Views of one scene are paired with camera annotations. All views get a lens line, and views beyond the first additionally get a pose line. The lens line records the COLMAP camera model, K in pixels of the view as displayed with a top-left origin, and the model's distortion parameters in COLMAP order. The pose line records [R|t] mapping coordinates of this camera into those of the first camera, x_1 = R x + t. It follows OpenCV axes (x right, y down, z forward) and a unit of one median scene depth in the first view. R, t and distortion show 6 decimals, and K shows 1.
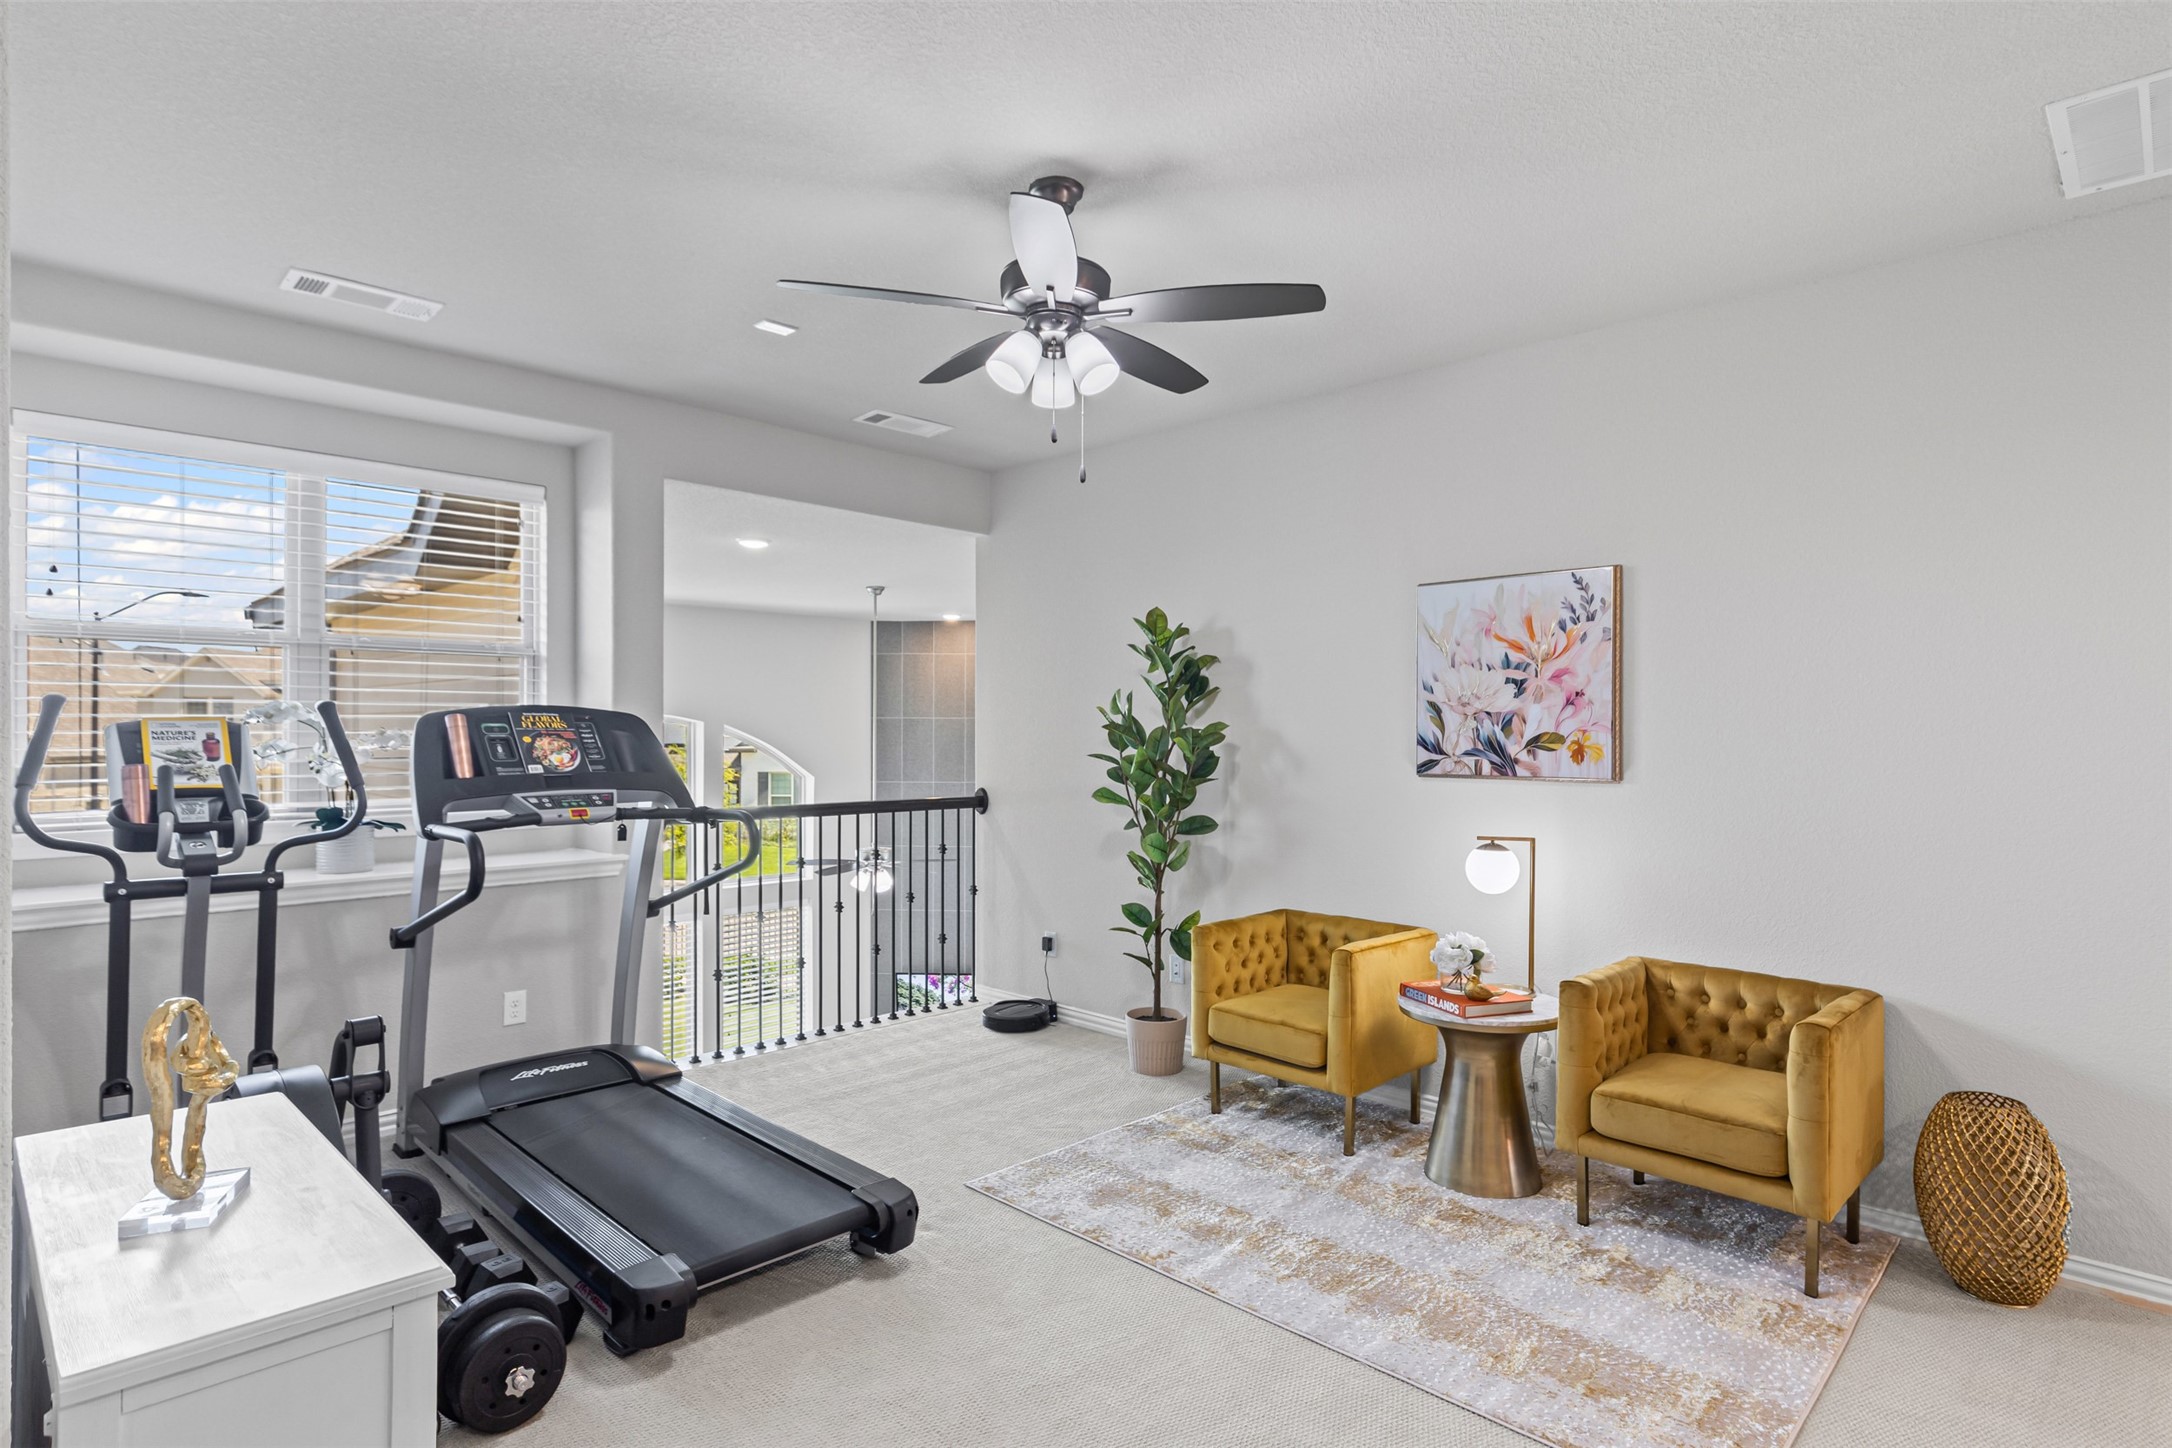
lens RADIAL K [[1142.9, 0, 1078.3], [0, 1142.9, 731.0], [0, 0, 1]] dist [0.000795, 0.000411]
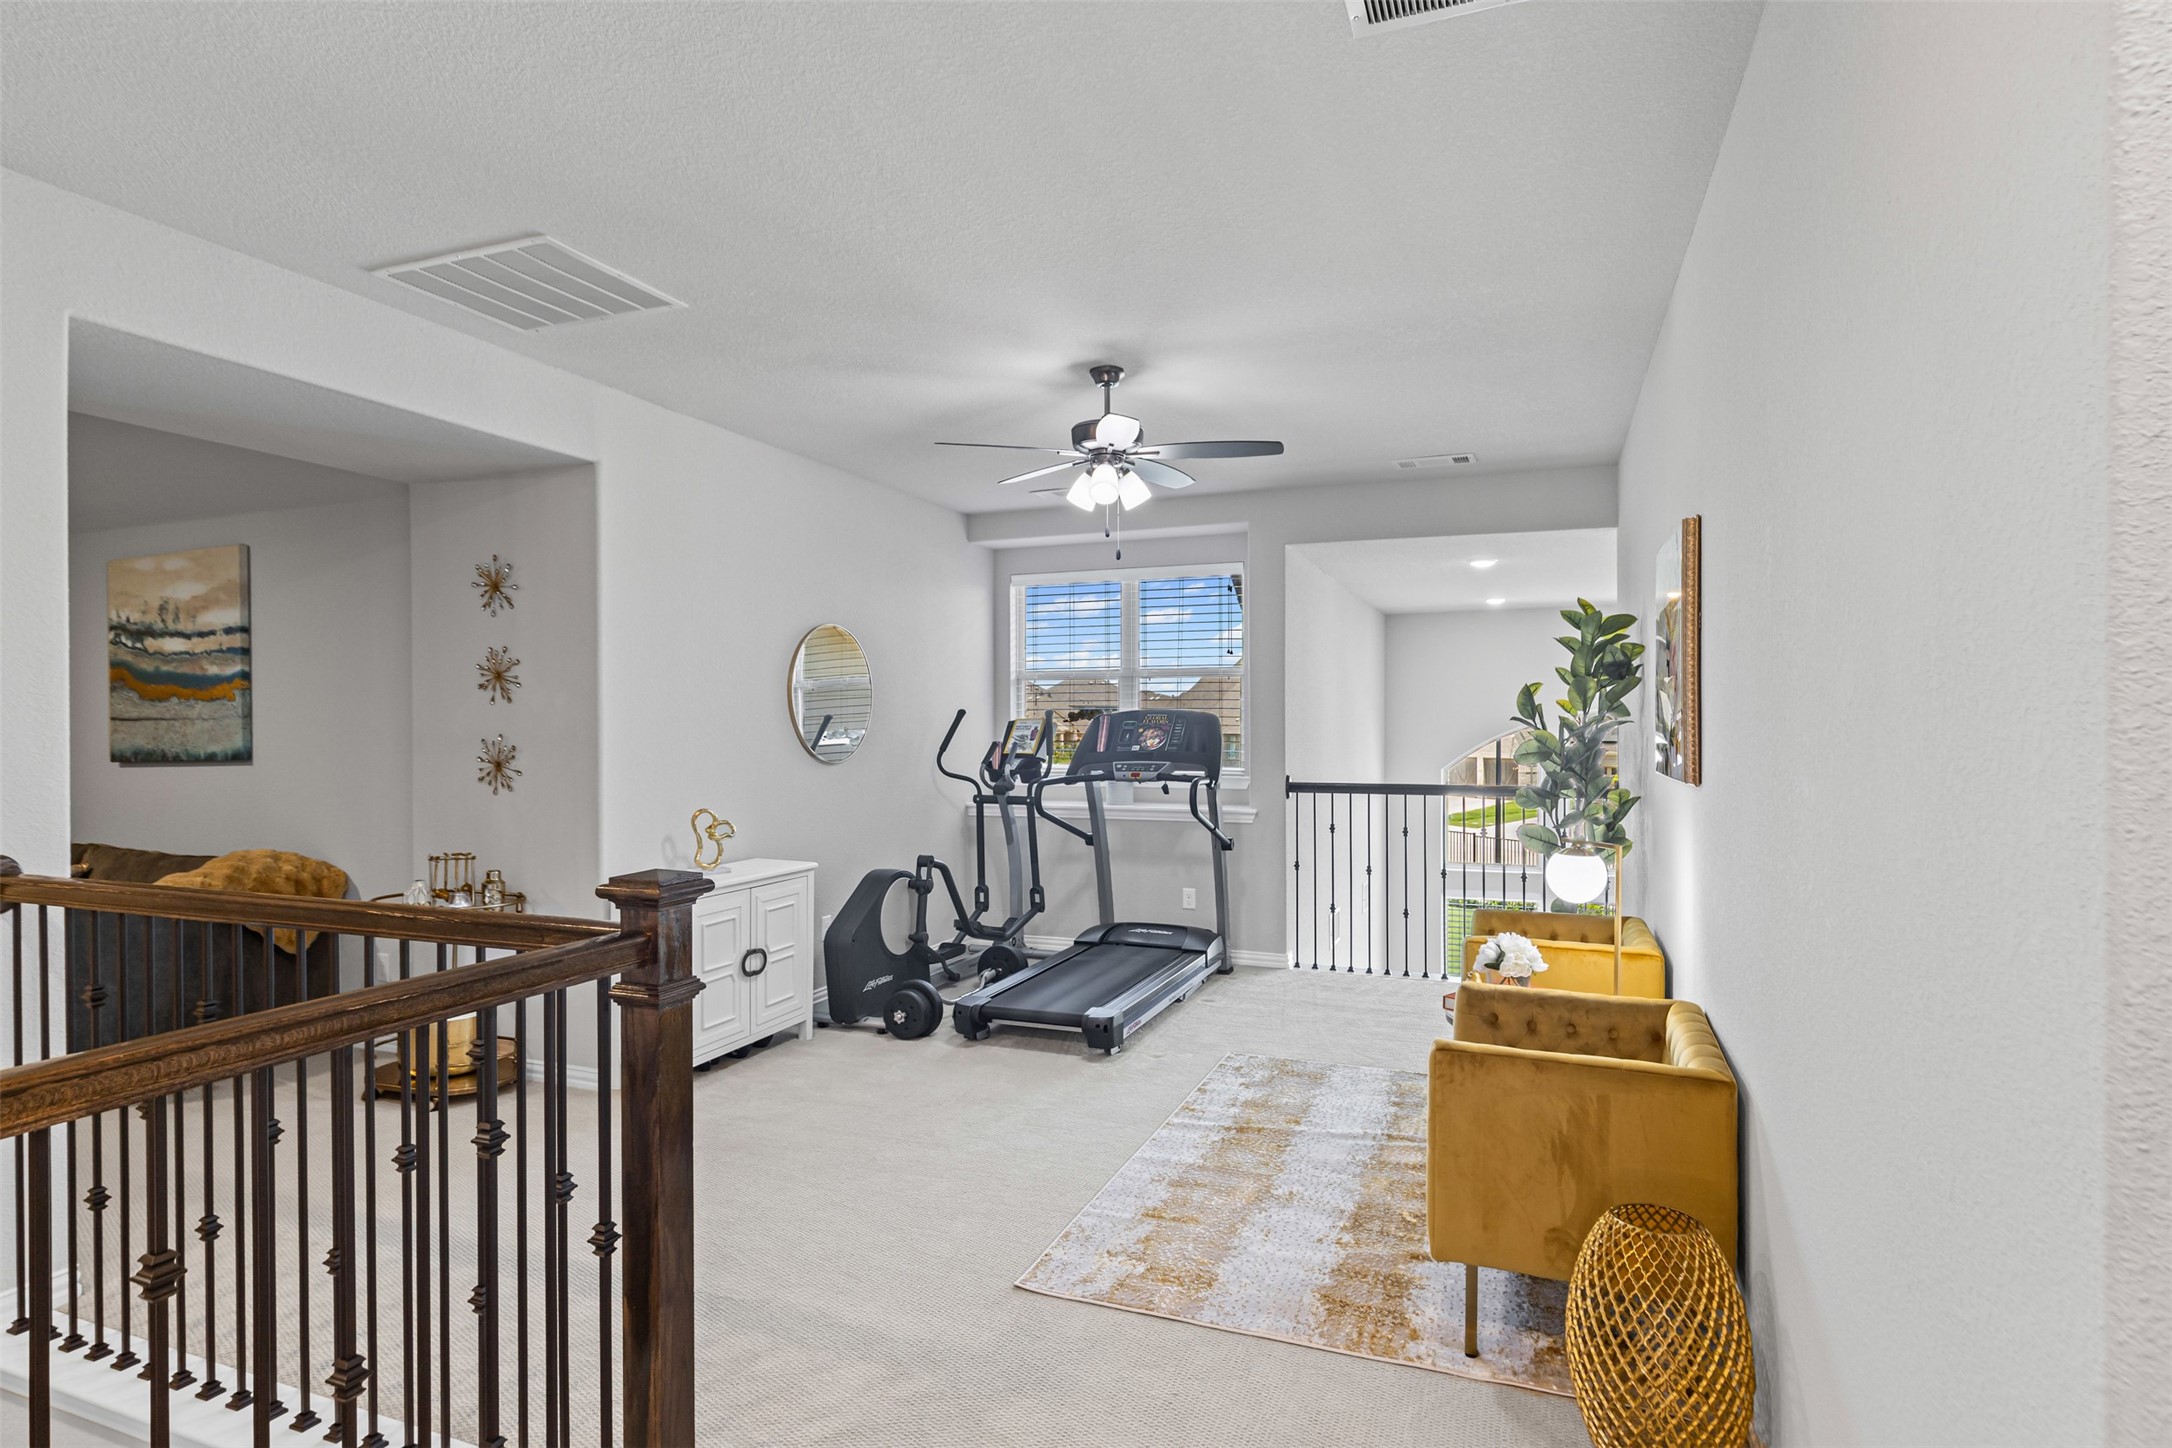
lens RADIAL K [[1142.9, 0, 1062.8], [0, 1142.9, 725.4], [0, 0, 1]] dist [0.000795, 0.000411]
pose [[0.371155, -0.000164, -0.928571, 0.799211], [-0.001613, 0.999998, -0.000822, 0.001194], [0.928570, 0.001803, 0.371154, 0.217389]]
